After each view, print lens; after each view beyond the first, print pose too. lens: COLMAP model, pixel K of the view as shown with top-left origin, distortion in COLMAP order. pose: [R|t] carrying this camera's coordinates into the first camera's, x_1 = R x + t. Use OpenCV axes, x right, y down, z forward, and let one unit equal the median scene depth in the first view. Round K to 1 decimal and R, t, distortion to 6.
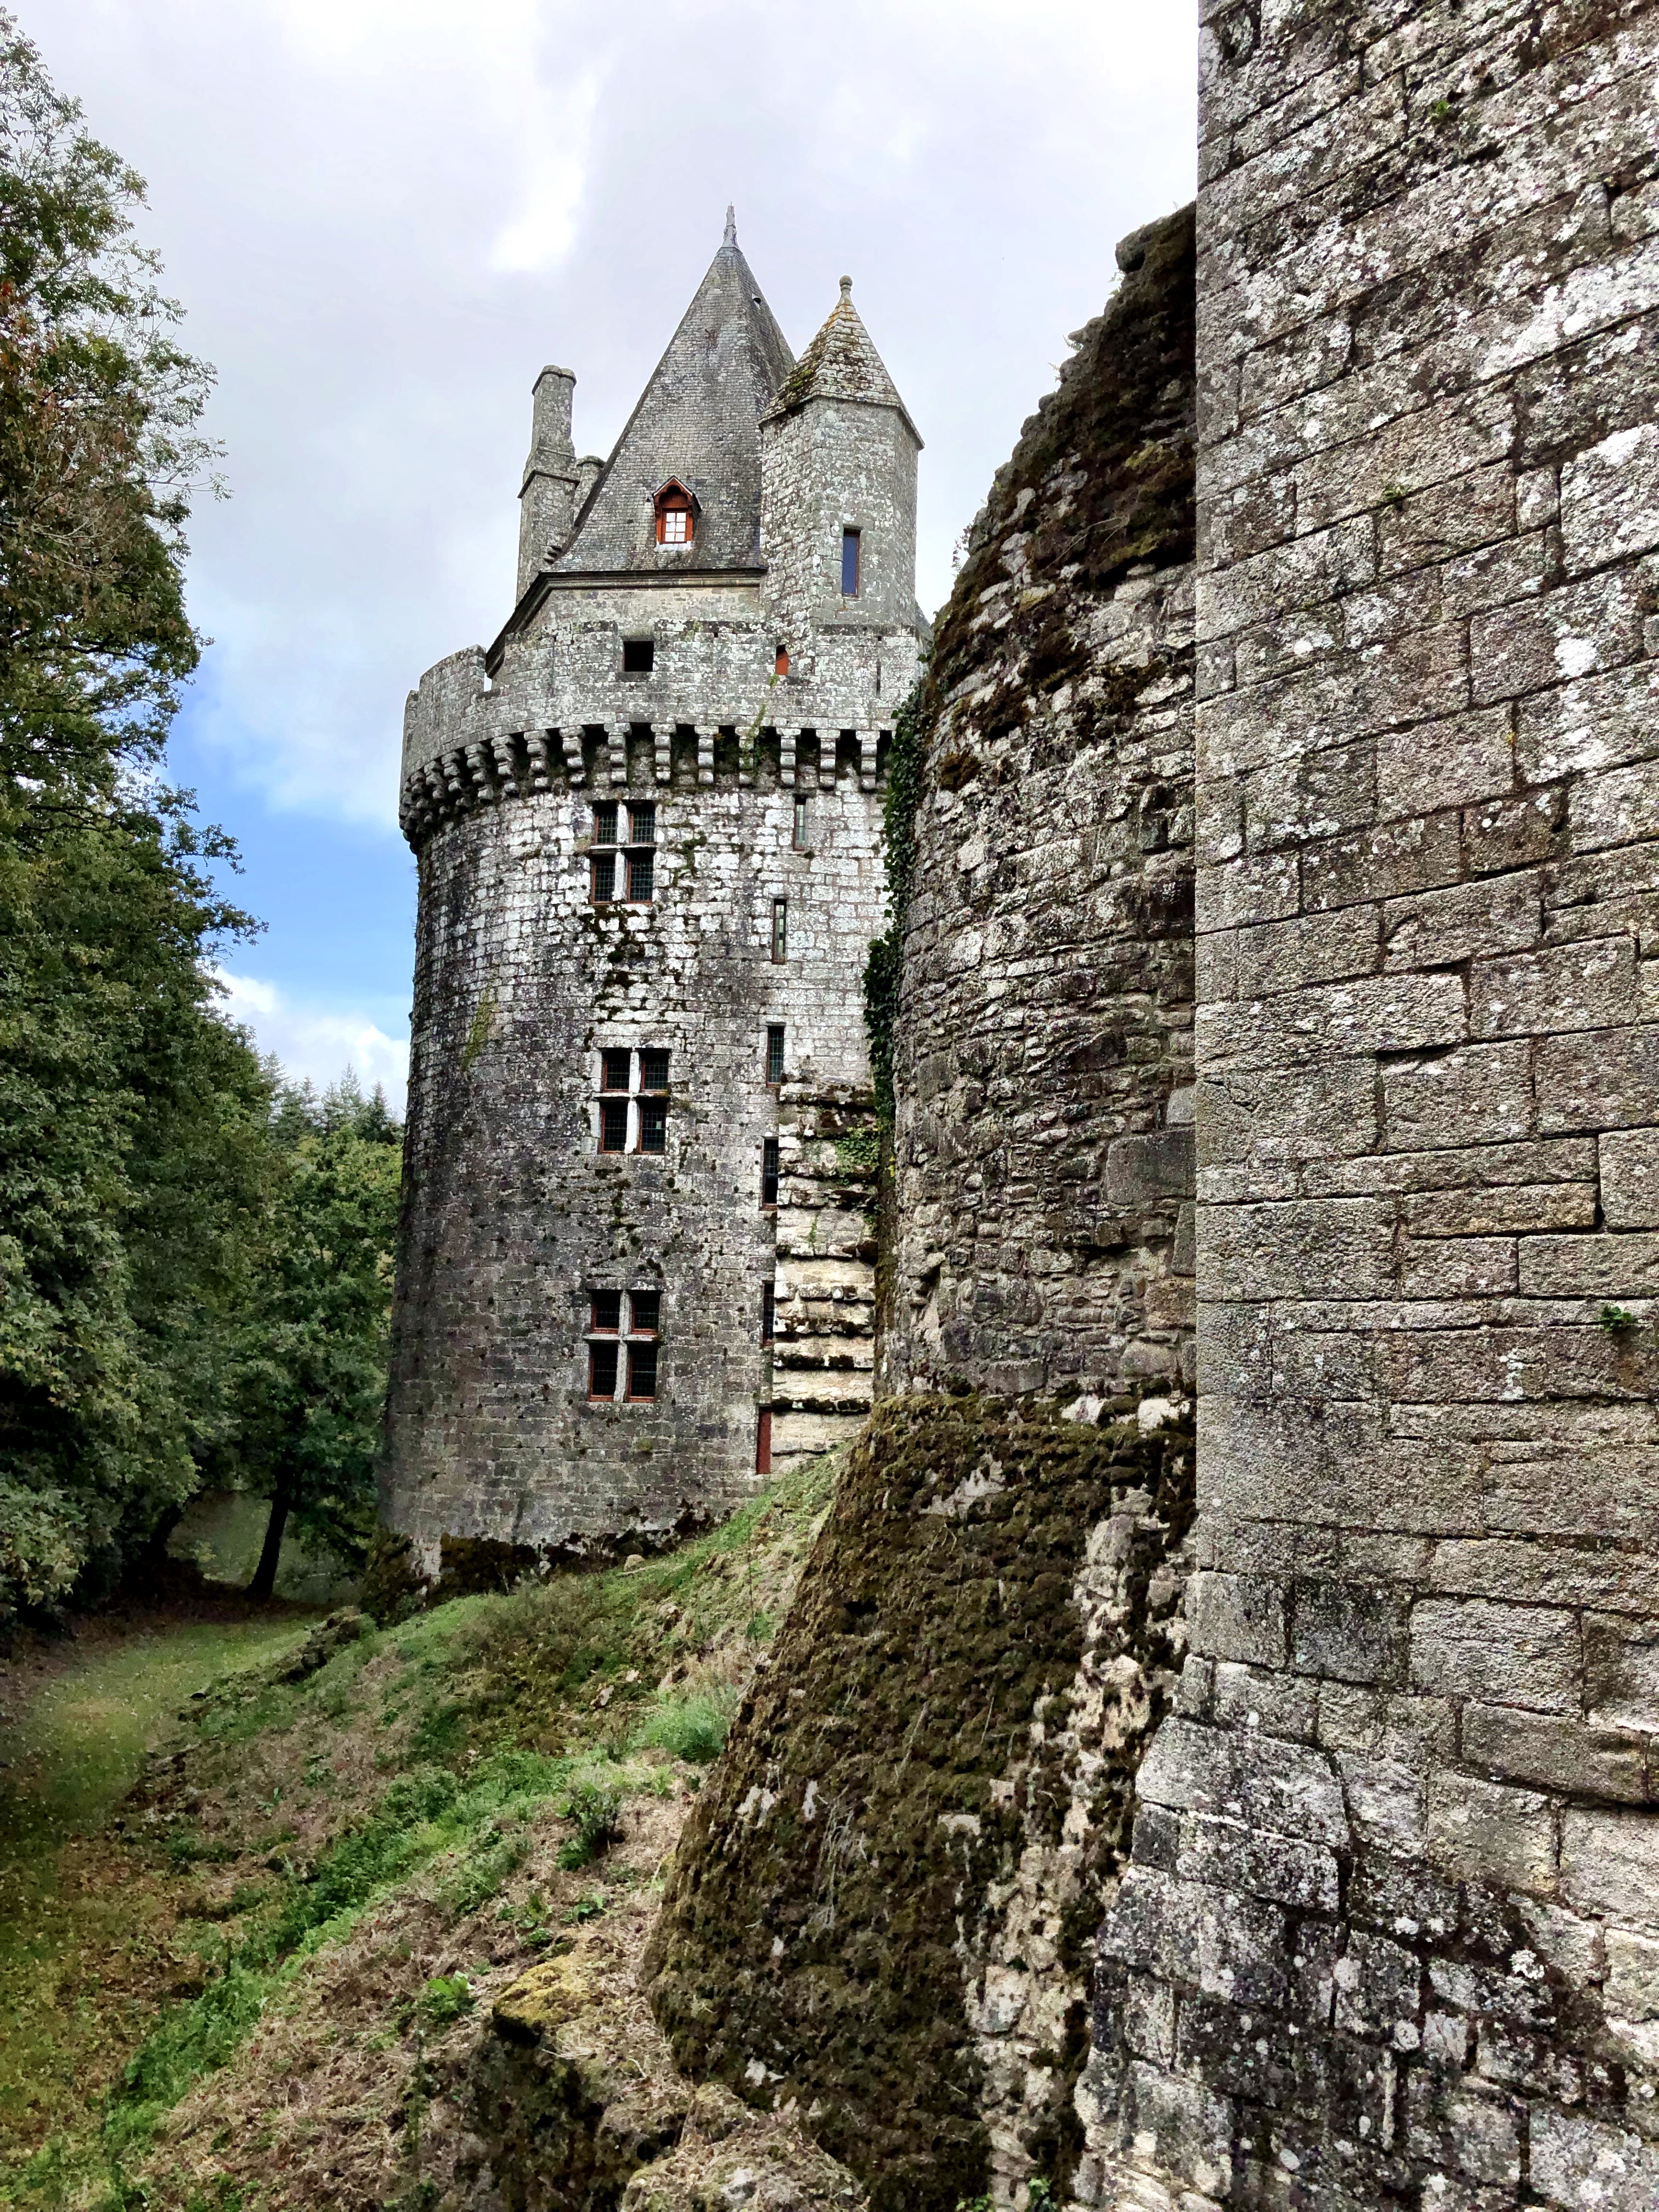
lens RADIAL K [[1818.3, 0, 859.3], [0, 1818.3, 1077.1], [0, 0, 1]] dist [0.055600, -0.032893]
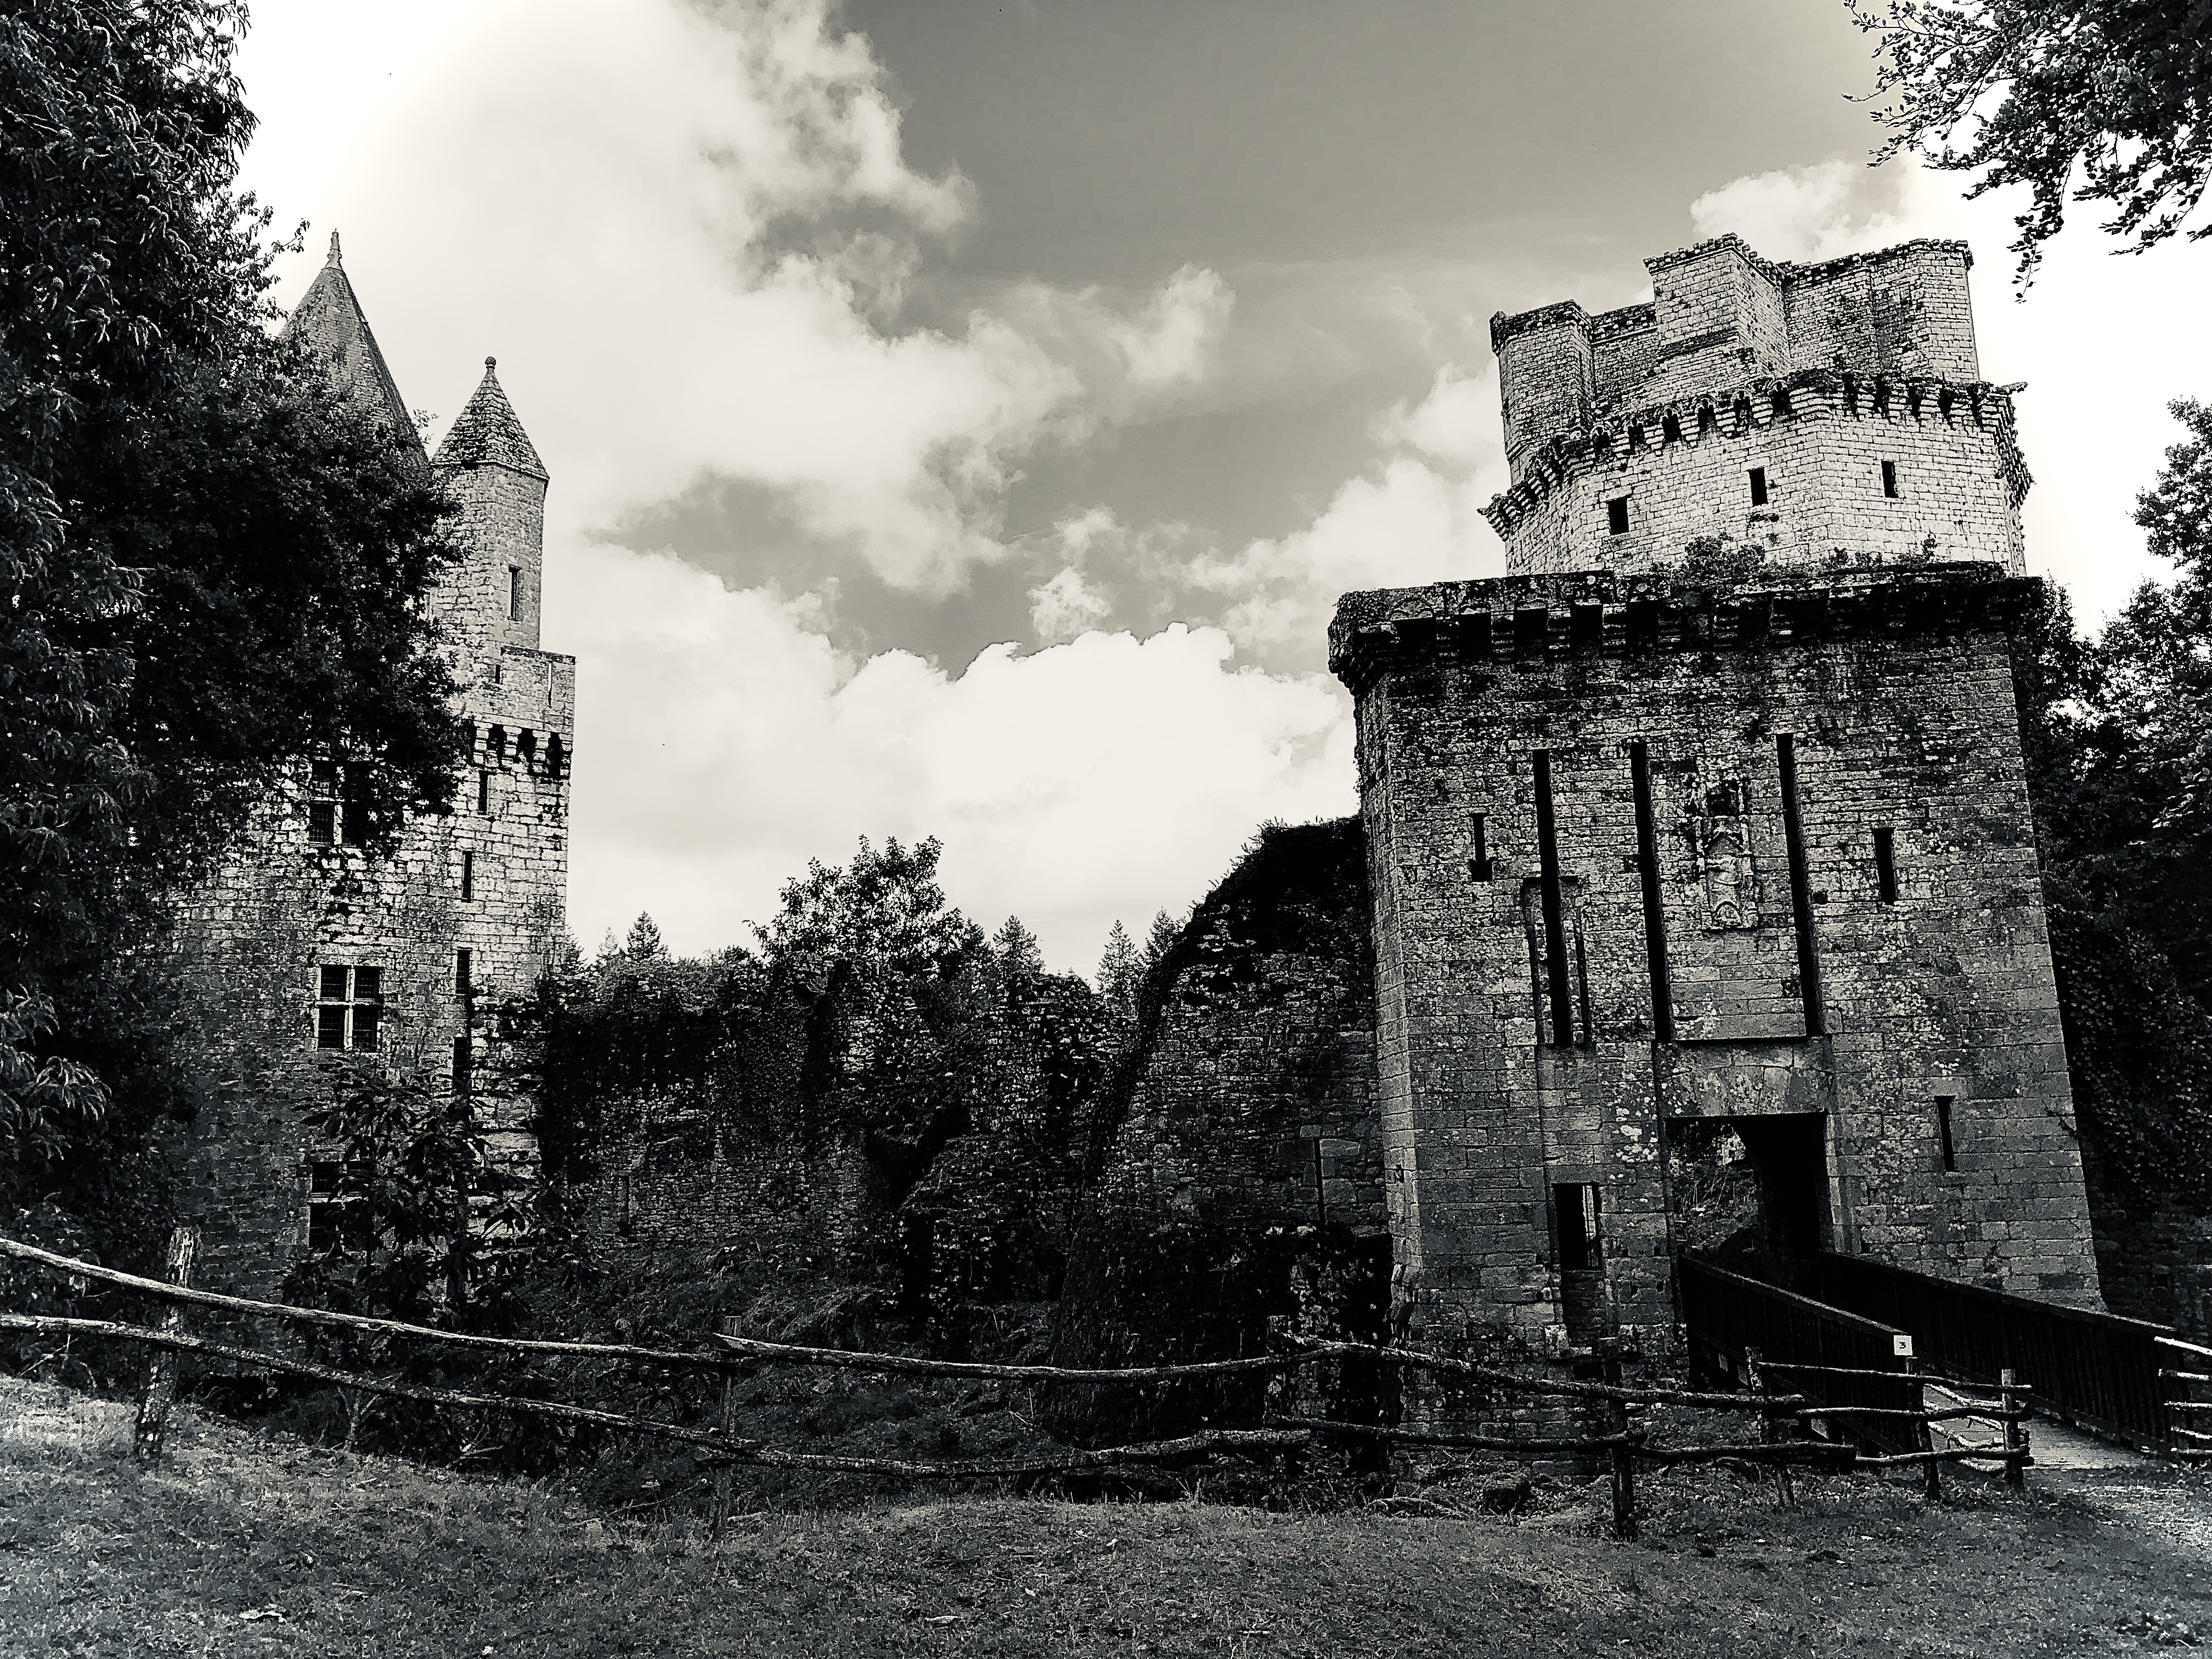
lens RADIAL K [[1818.3, 0, 1103.5], [0, 1818.3, 758.6], [0, 0, 1]] dist [0.055600, -0.032893]
pose [[0.760942, 0.098607, 0.641283, -0.557135], [-0.062684, 0.994933, -0.078606, -0.091290], [-0.645785, 0.019616, 0.763268, -0.308548]]
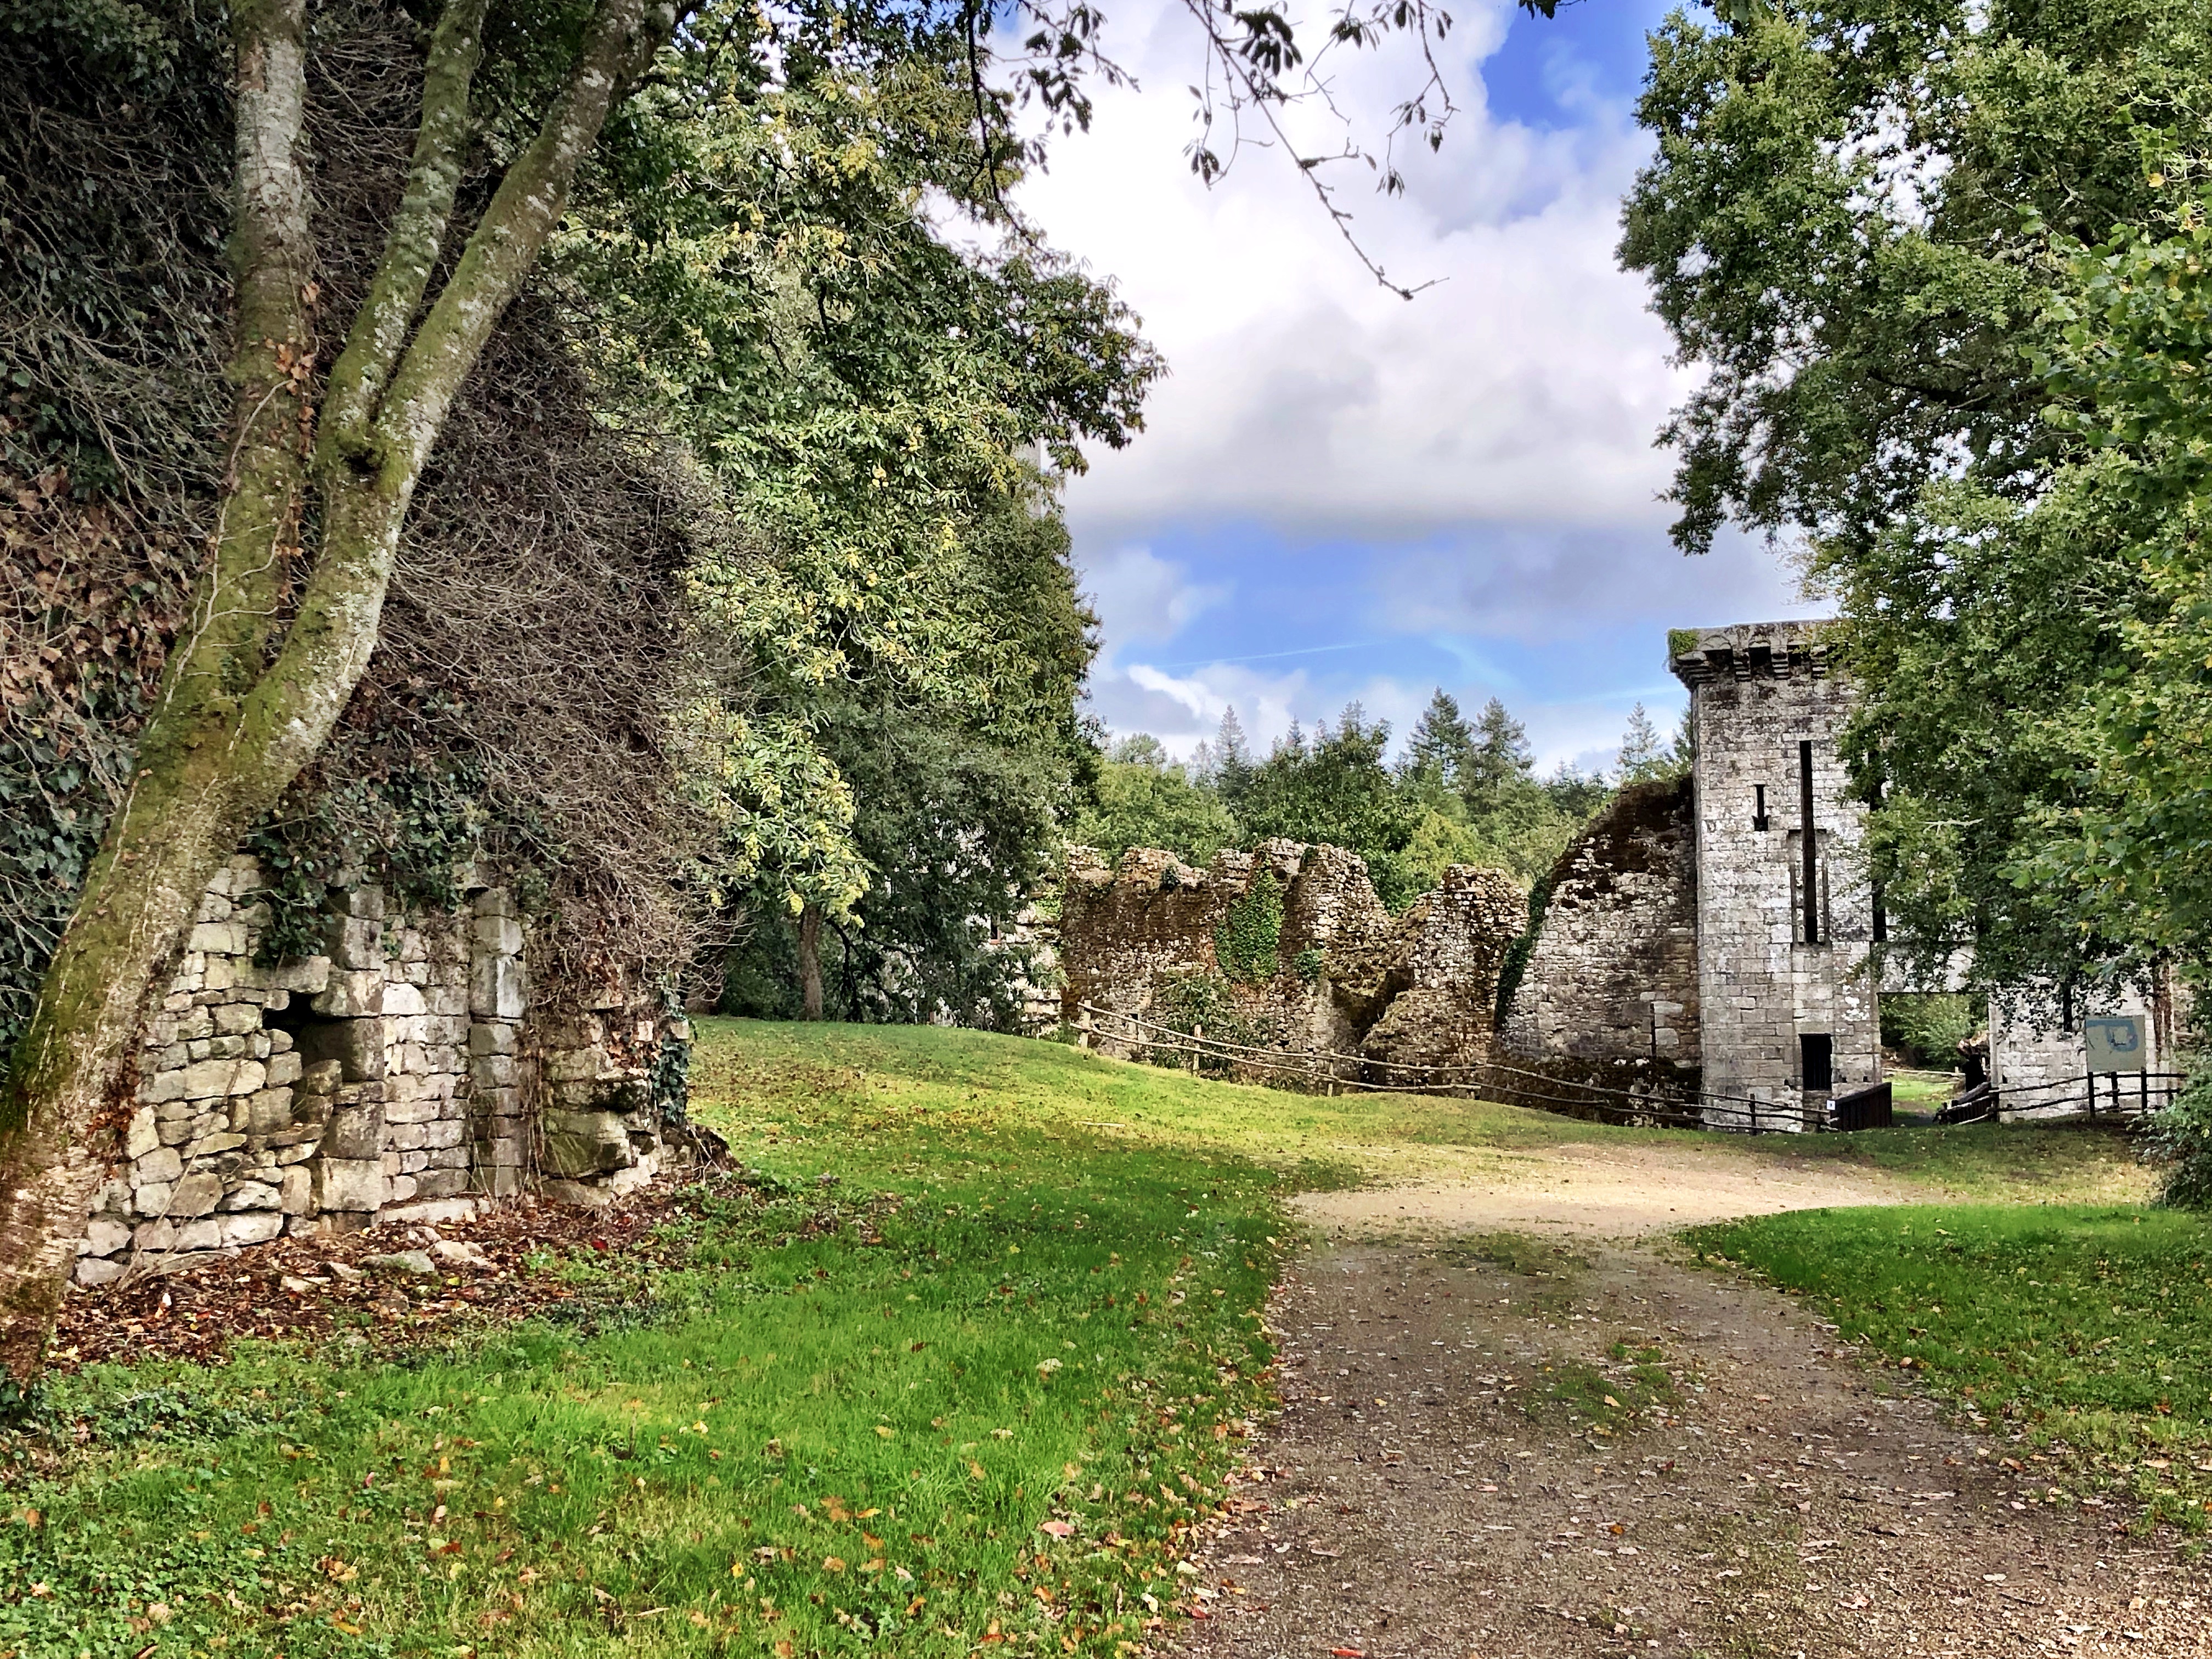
lens RADIAL K [[2680.8, 0, 1099.2], [0, 2680.8, 824.7], [0, 0, 1]] dist [-0.009186, 0.000000]
pose [[0.875235, 0.008805, 0.483618, -1.088368], [-0.056208, 0.994912, 0.083608, -0.228707], [-0.480421, -0.100359, 0.871277, -1.060609]]
